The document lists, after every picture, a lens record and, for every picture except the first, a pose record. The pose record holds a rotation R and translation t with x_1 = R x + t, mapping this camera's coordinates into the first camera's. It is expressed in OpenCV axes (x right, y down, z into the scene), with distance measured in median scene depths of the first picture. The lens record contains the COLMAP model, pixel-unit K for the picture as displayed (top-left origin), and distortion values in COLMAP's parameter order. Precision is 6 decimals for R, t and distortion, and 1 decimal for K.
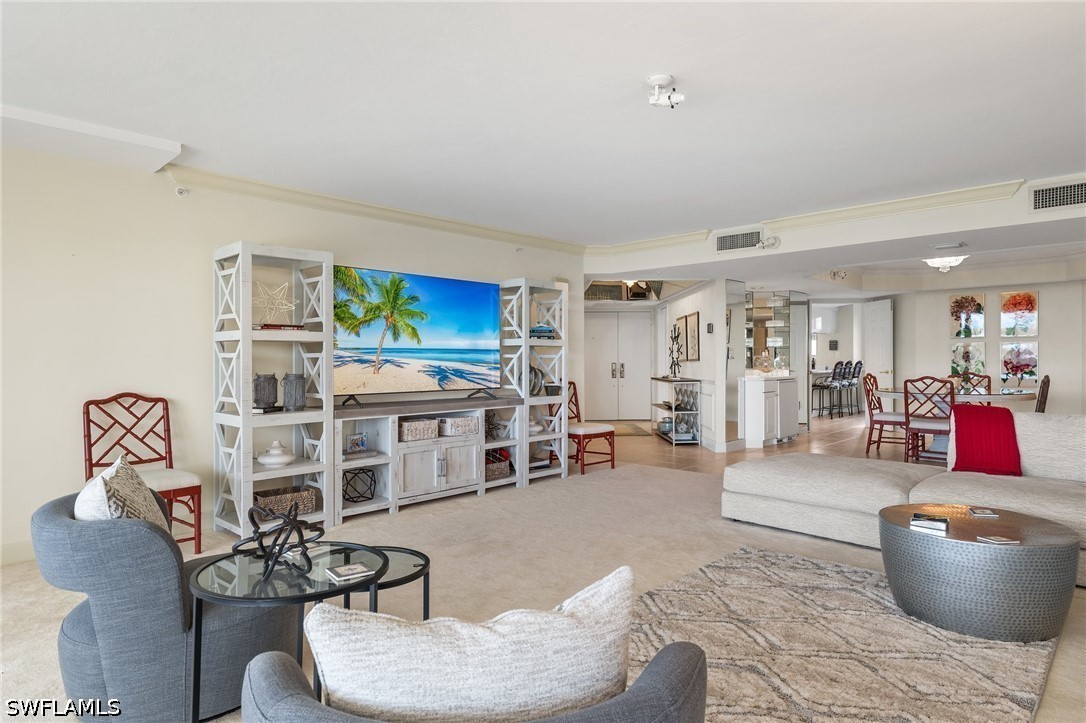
lens RADIAL K [[621.7, 0, 542.3], [0, 621.7, 362.2], [0, 0, 1]] dist [0.002857, 0.000143]
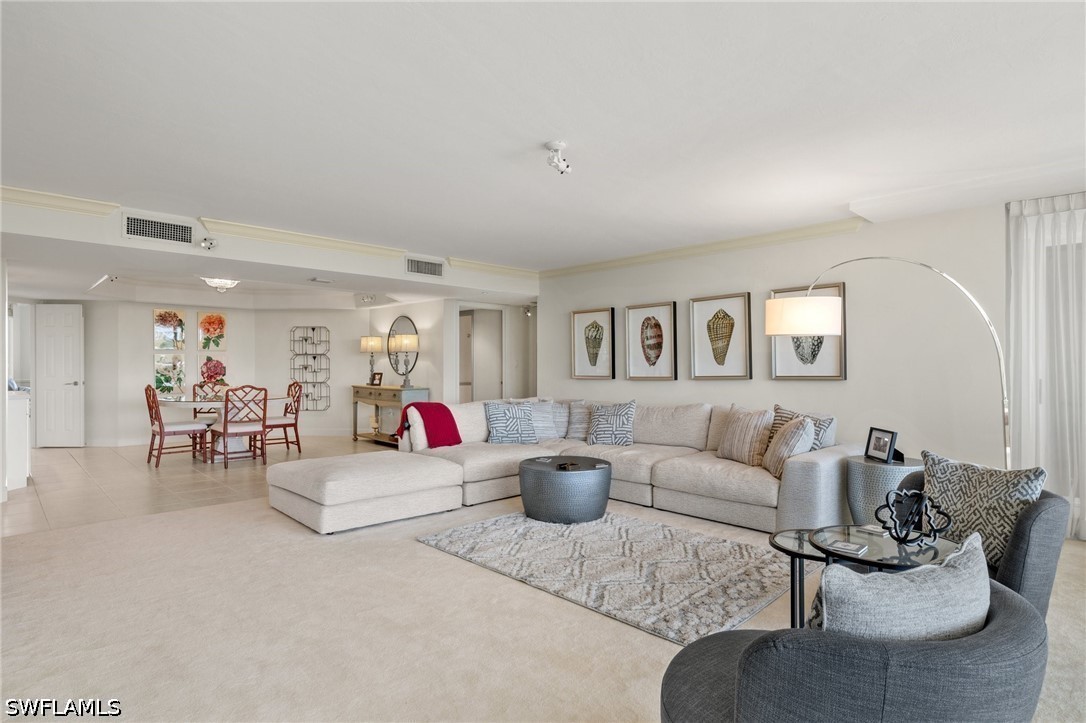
lens RADIAL K [[574.8, 0, 541.6], [0, 574.8, 361.8], [0, 0, 1]] dist [-0.001706, -0.000112]
pose [[0.041904, 0.009906, 0.999073, -0.402906], [0.005672, 0.999932, -0.010153, -0.006005], [-0.999106, 0.006092, 0.041845, 0.421853]]
